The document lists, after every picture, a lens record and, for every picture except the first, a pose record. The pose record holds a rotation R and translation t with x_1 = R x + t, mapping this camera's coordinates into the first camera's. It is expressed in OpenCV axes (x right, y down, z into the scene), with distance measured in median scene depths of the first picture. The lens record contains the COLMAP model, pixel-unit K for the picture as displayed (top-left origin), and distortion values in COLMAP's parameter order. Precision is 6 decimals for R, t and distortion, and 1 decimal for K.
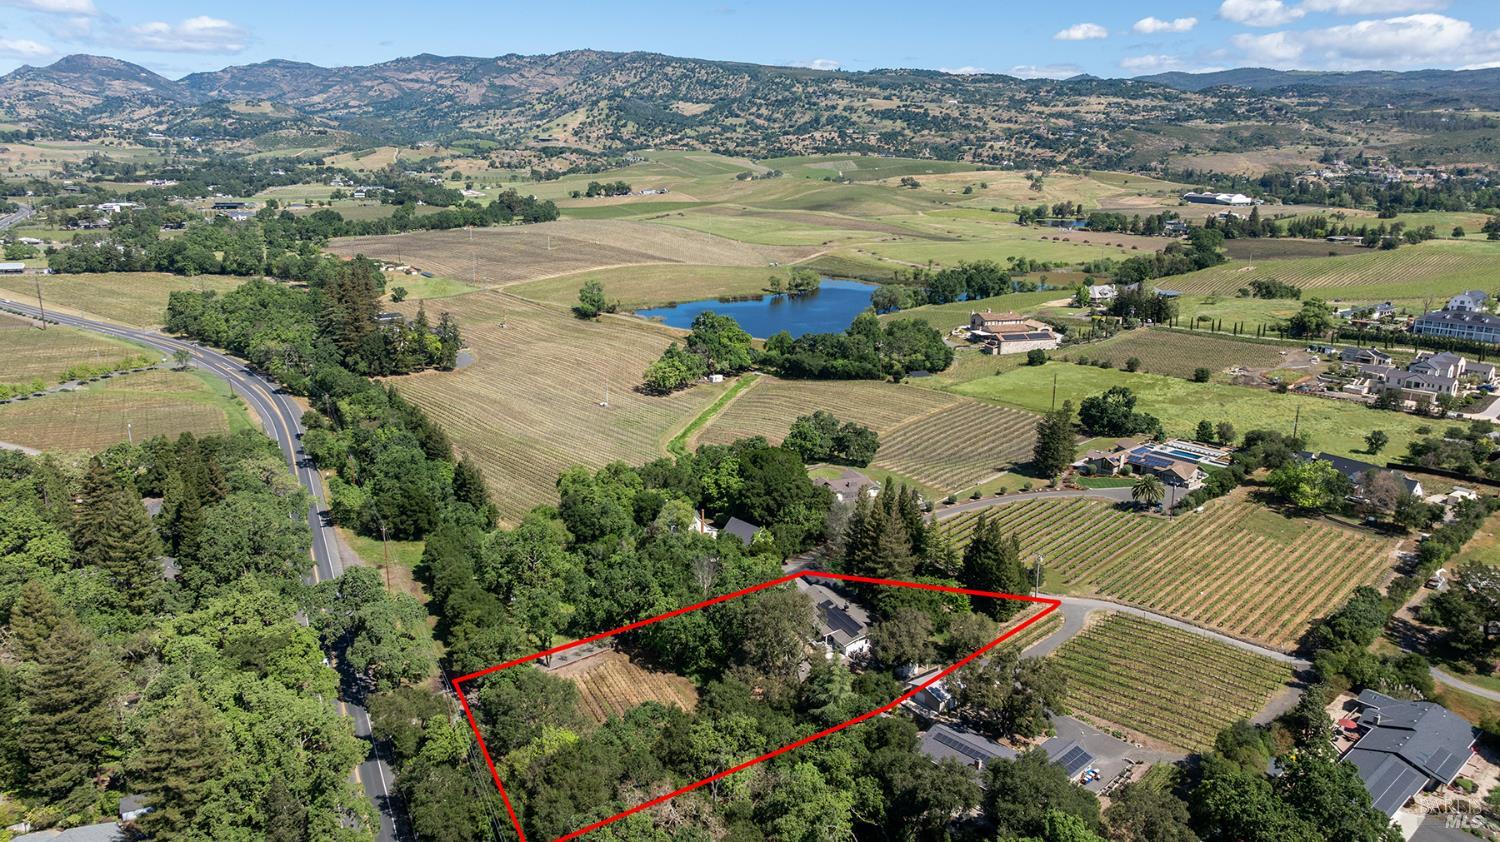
lens RADIAL K [[1047.6, 0, 756.9], [0, 1047.6, 432.7], [0, 0, 1]] dist [-0.036667, 0.026645]
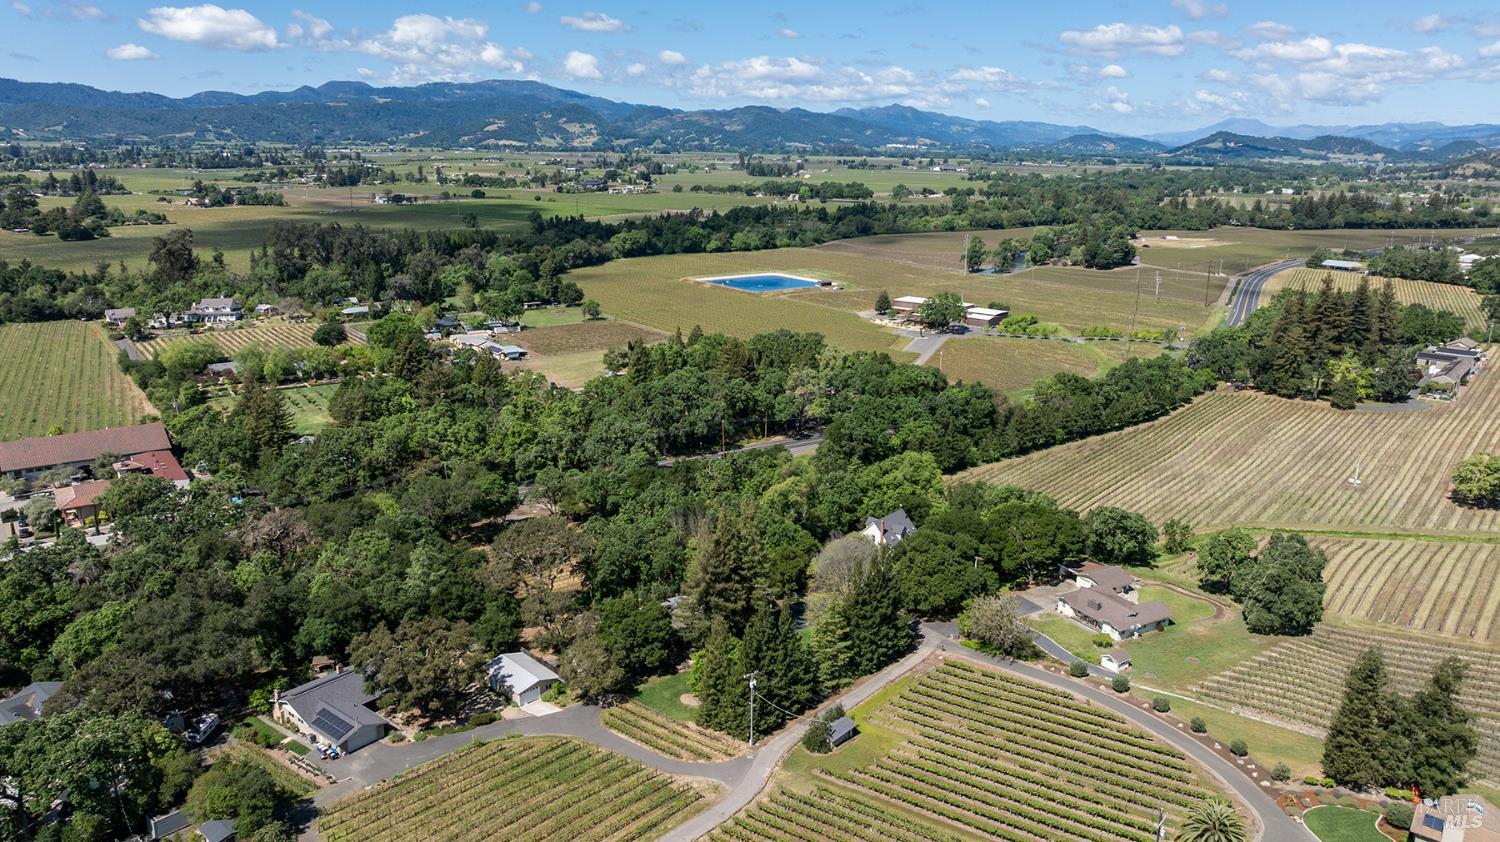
lens RADIAL K [[1047.6, 0, 756.9], [0, 1047.6, 432.7], [0, 0, 1]] dist [-0.036667, 0.026645]
pose [[0.123287, 0.249486, -0.960498, 0.090767], [-0.273282, 0.938994, 0.208822, -0.017988], [0.954000, 0.236742, 0.183946, 0.085980]]
